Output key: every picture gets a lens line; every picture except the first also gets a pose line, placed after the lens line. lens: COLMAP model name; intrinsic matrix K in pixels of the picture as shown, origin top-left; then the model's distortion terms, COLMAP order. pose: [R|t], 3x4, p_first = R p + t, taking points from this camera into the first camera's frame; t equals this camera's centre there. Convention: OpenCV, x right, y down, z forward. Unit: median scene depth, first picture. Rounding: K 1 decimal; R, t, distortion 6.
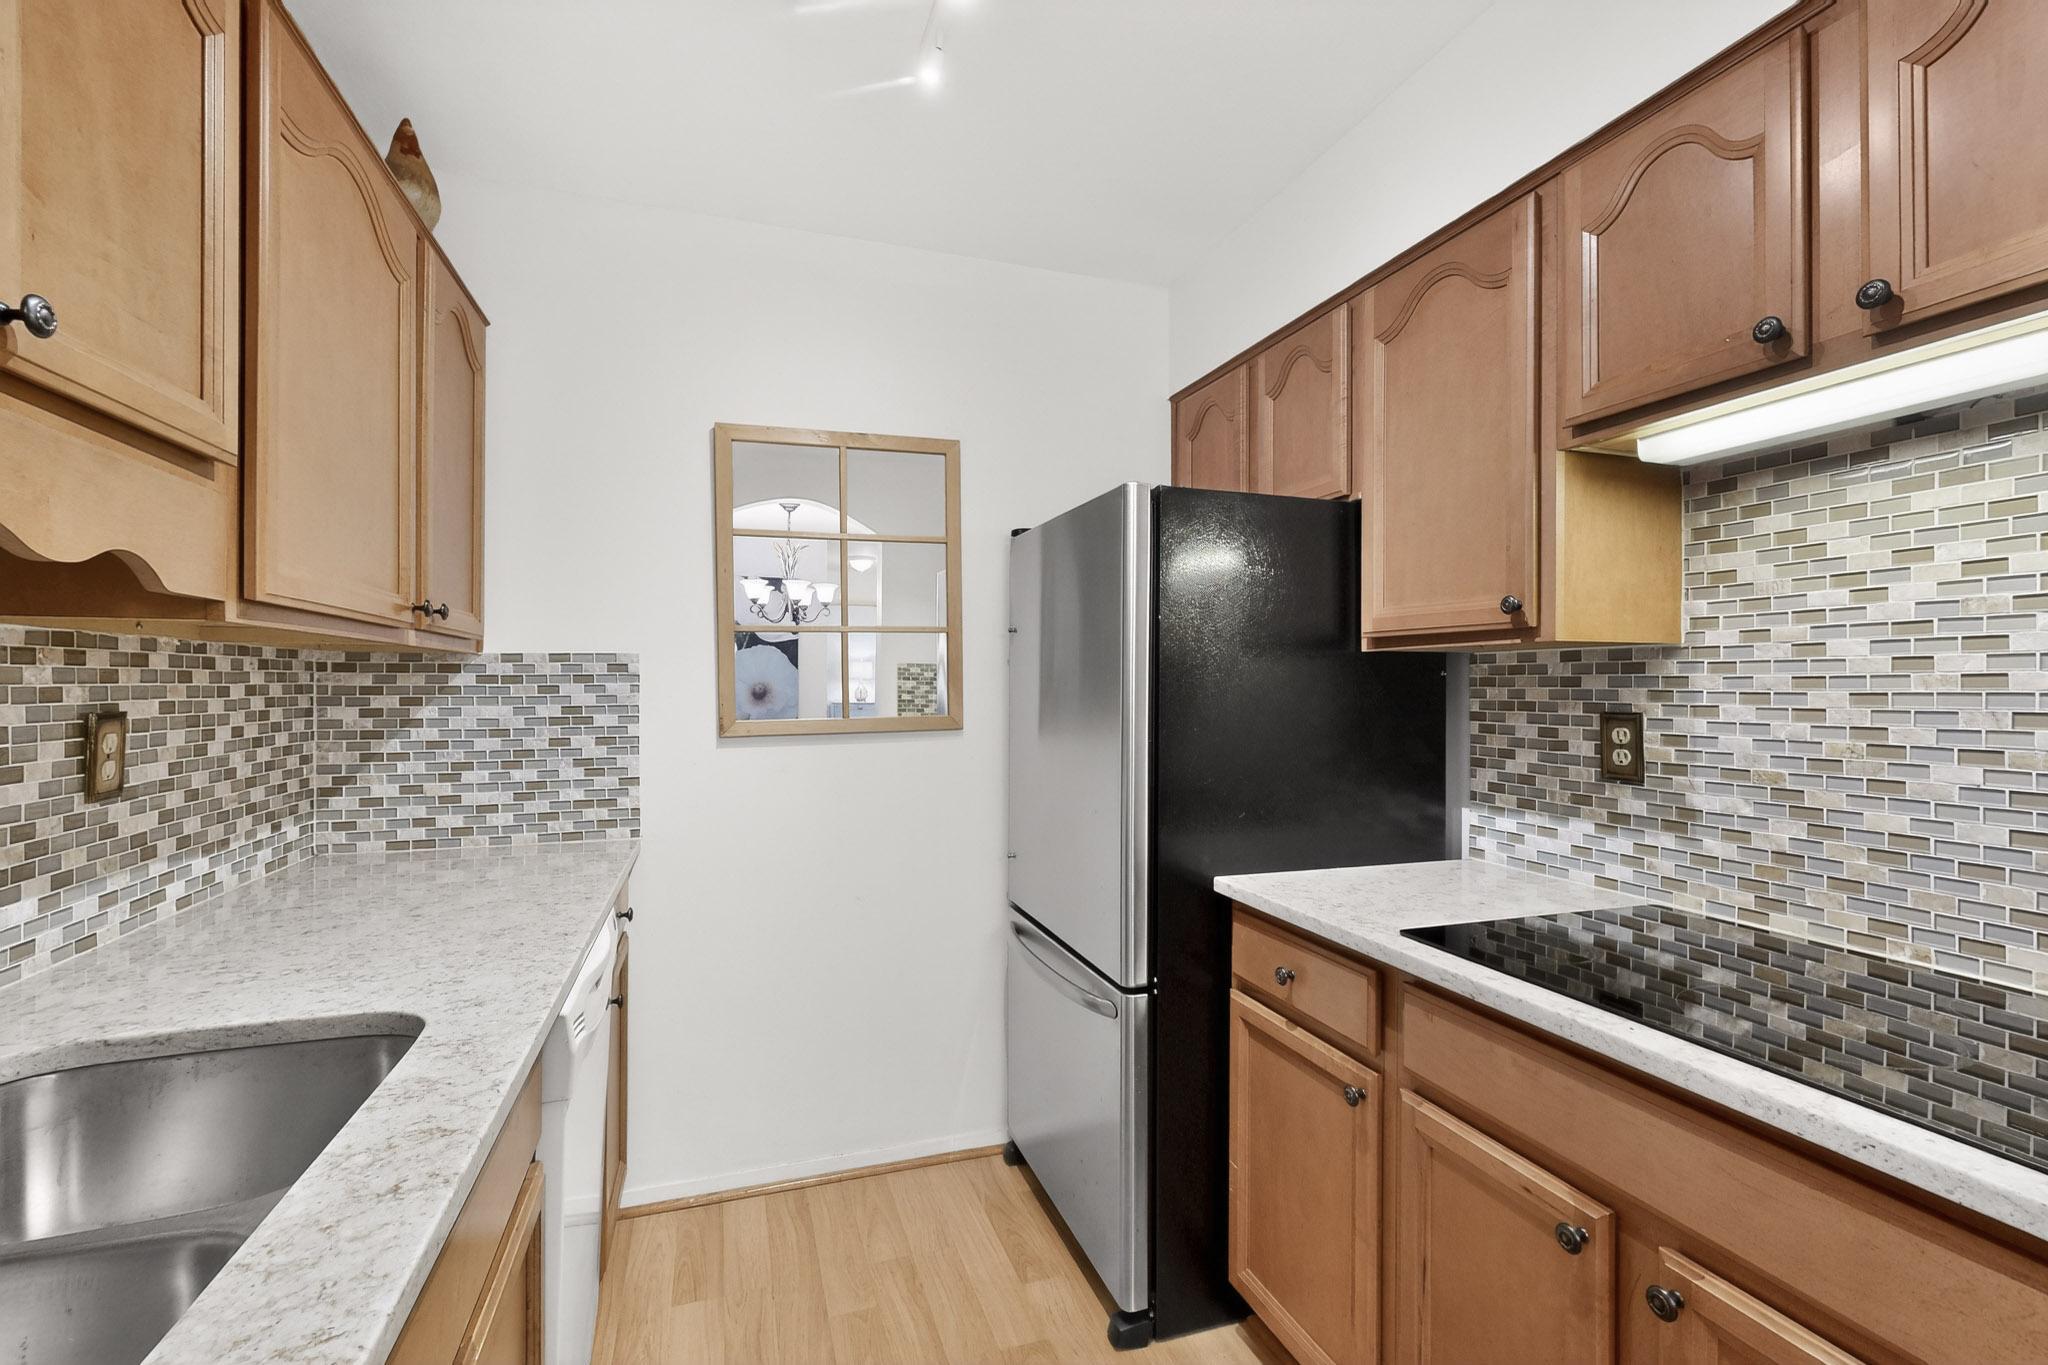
lens RADIAL K [[891.1, 0, 1025.2], [0, 891.1, 684.9], [0, 0, 1]] dist [0.002142, -0.000259]
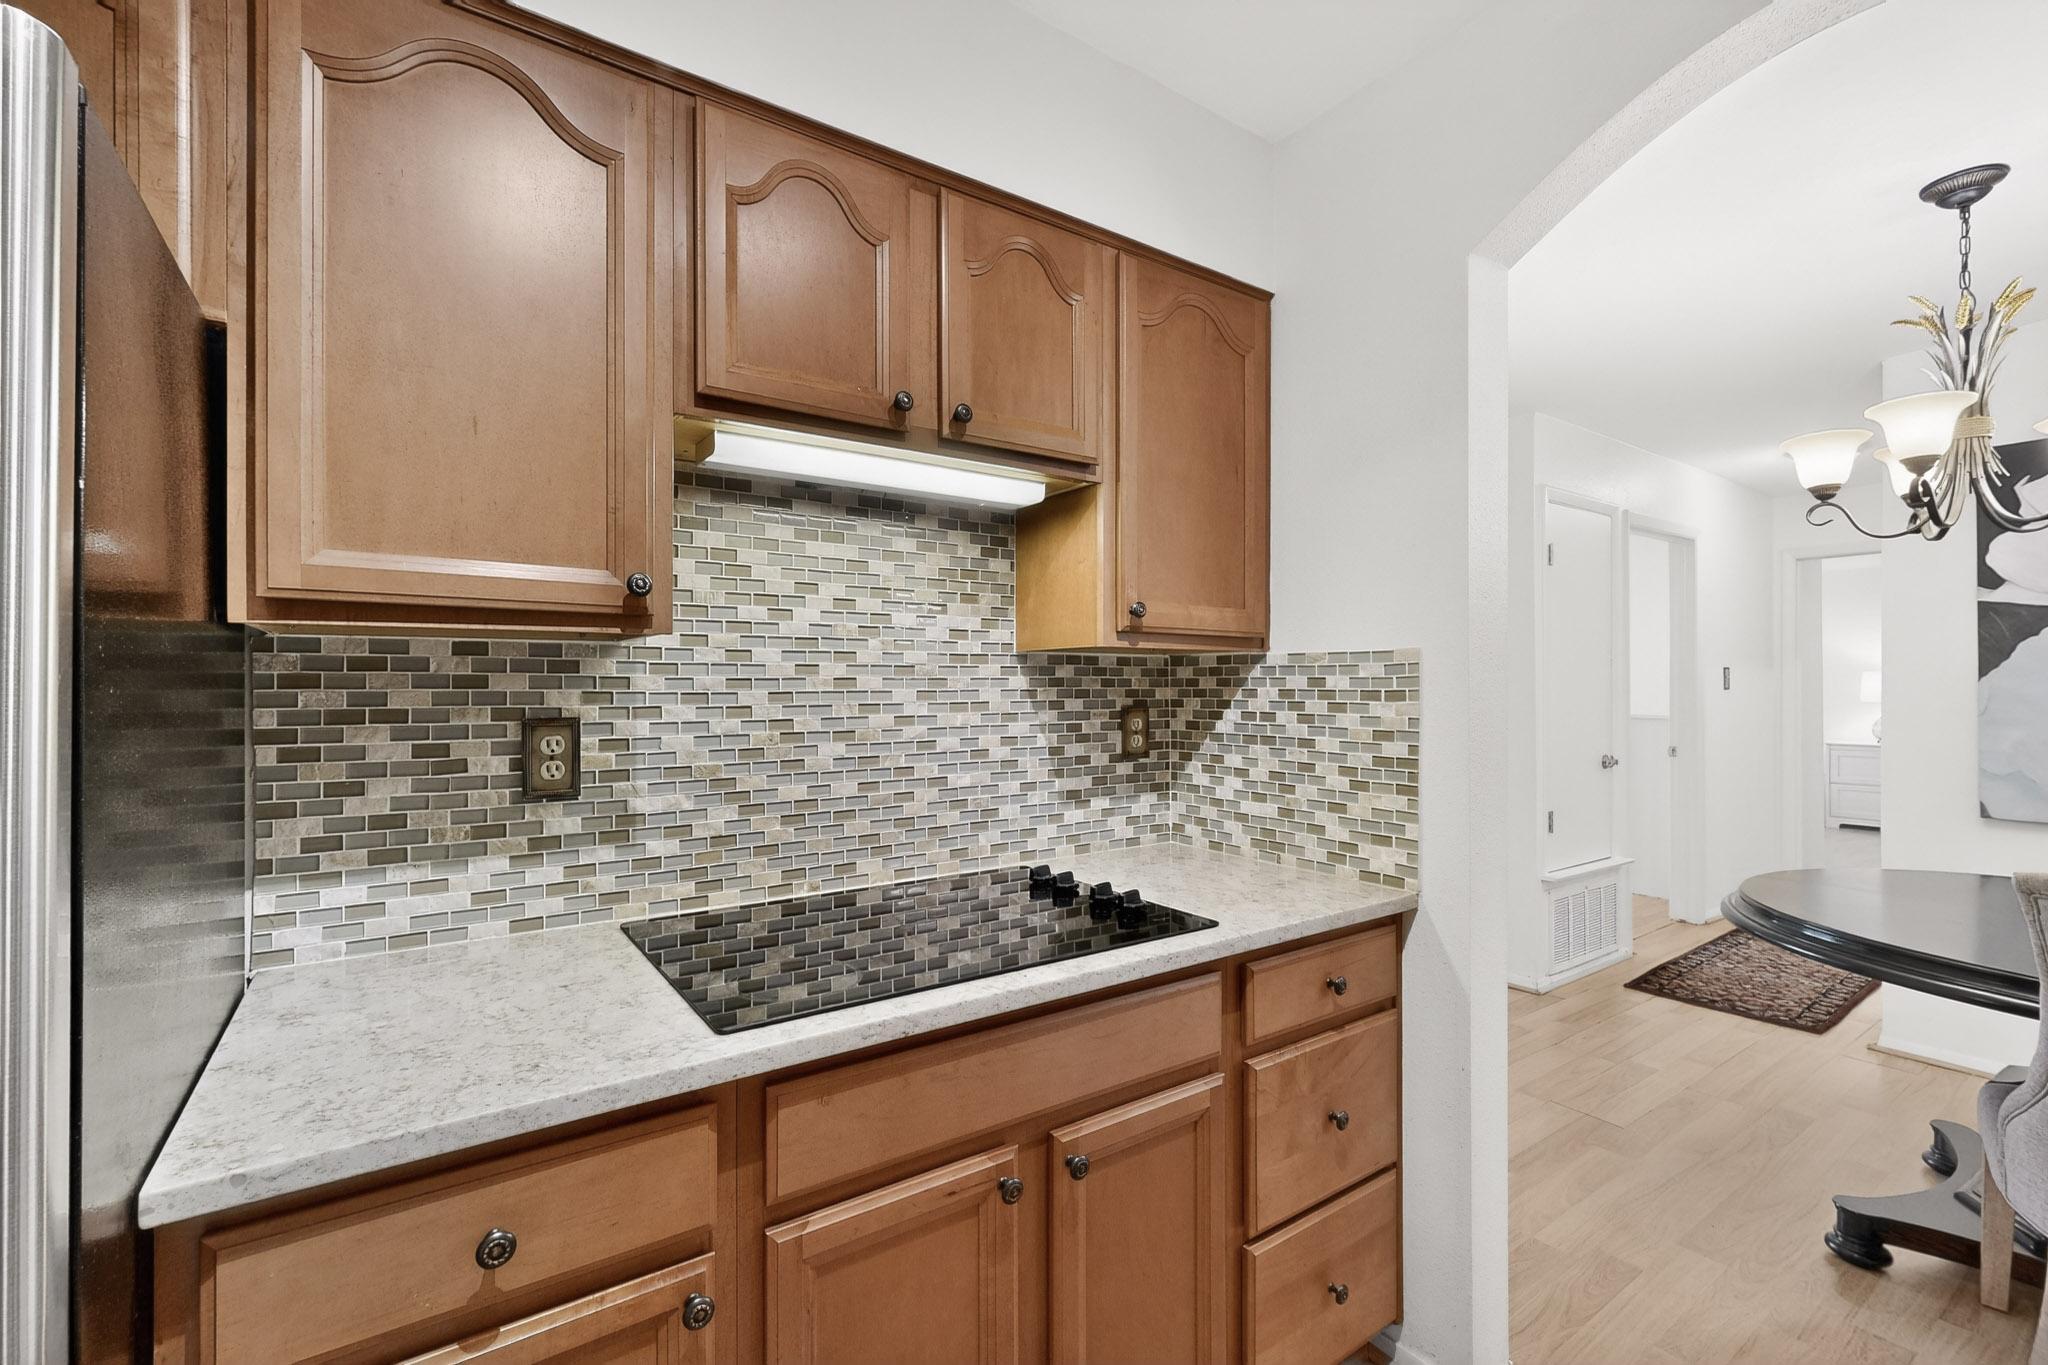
lens RADIAL K [[891.1, 0, 1024.2], [0, 891.1, 686.3], [0, 0, 1]] dist [0.002142, -0.000259]
pose [[-0.277142, -0.001888, 0.960827, -0.275661], [-0.000263, 0.999998, 0.001889, -0.001317], [-0.960829, 0.000270, -0.277142, 0.796894]]
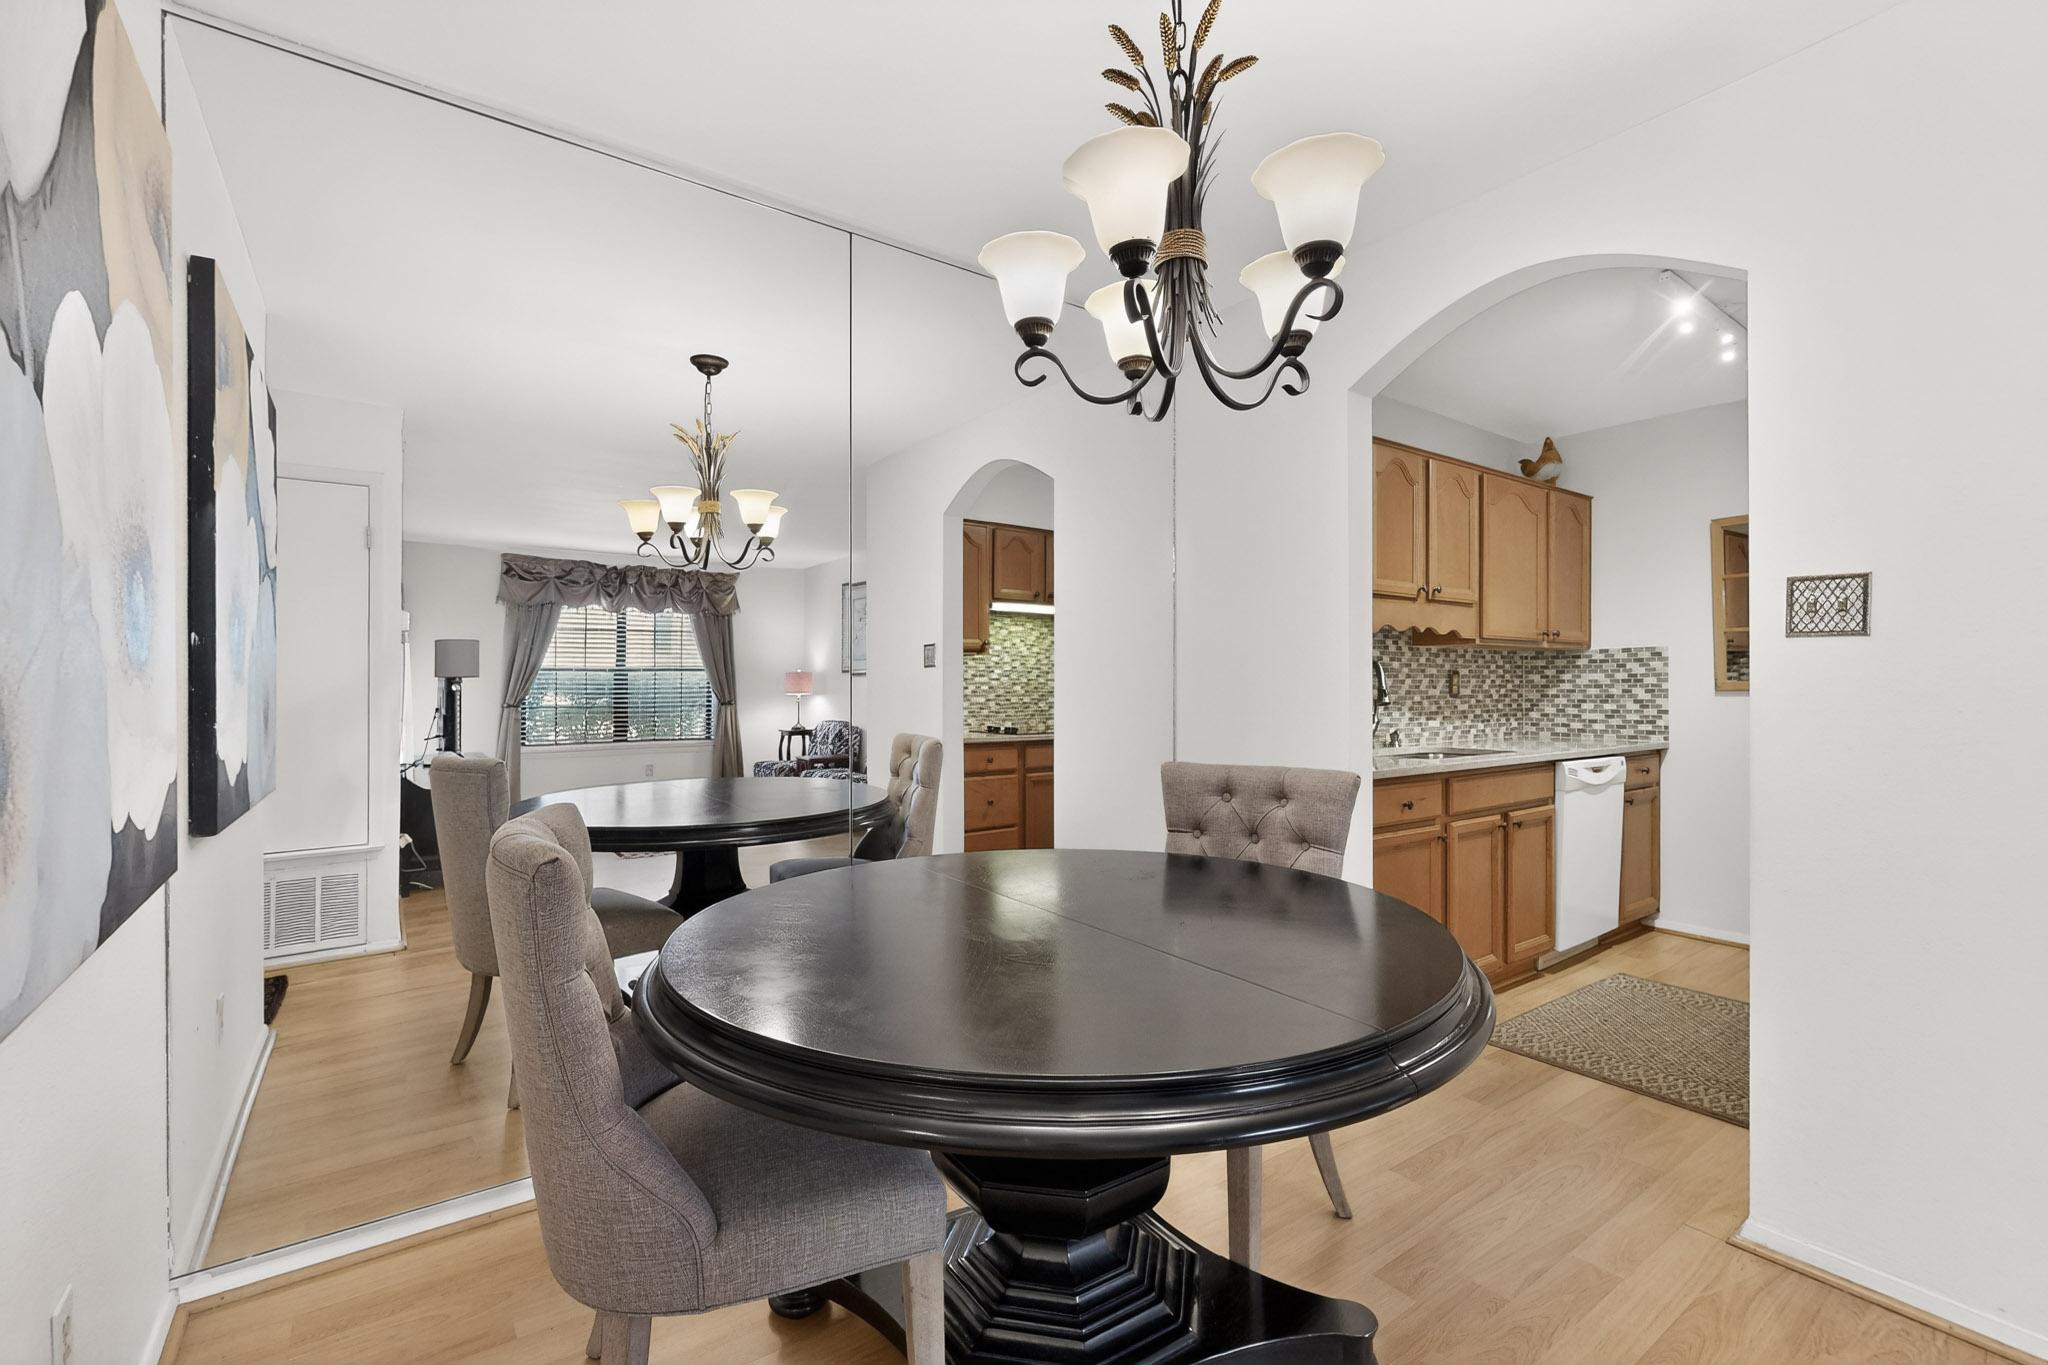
lens RADIAL K [[891.1, 0, 1026.2], [0, 891.1, 682.5], [0, 0, 1]] dist [0.002142, -0.000259]
pose [[0.295193, -0.002770, -0.955434, 1.286720], [0.000896, 0.999996, -0.002622, 0.059565], [0.955437, -0.000082, 0.295194, -1.159057]]
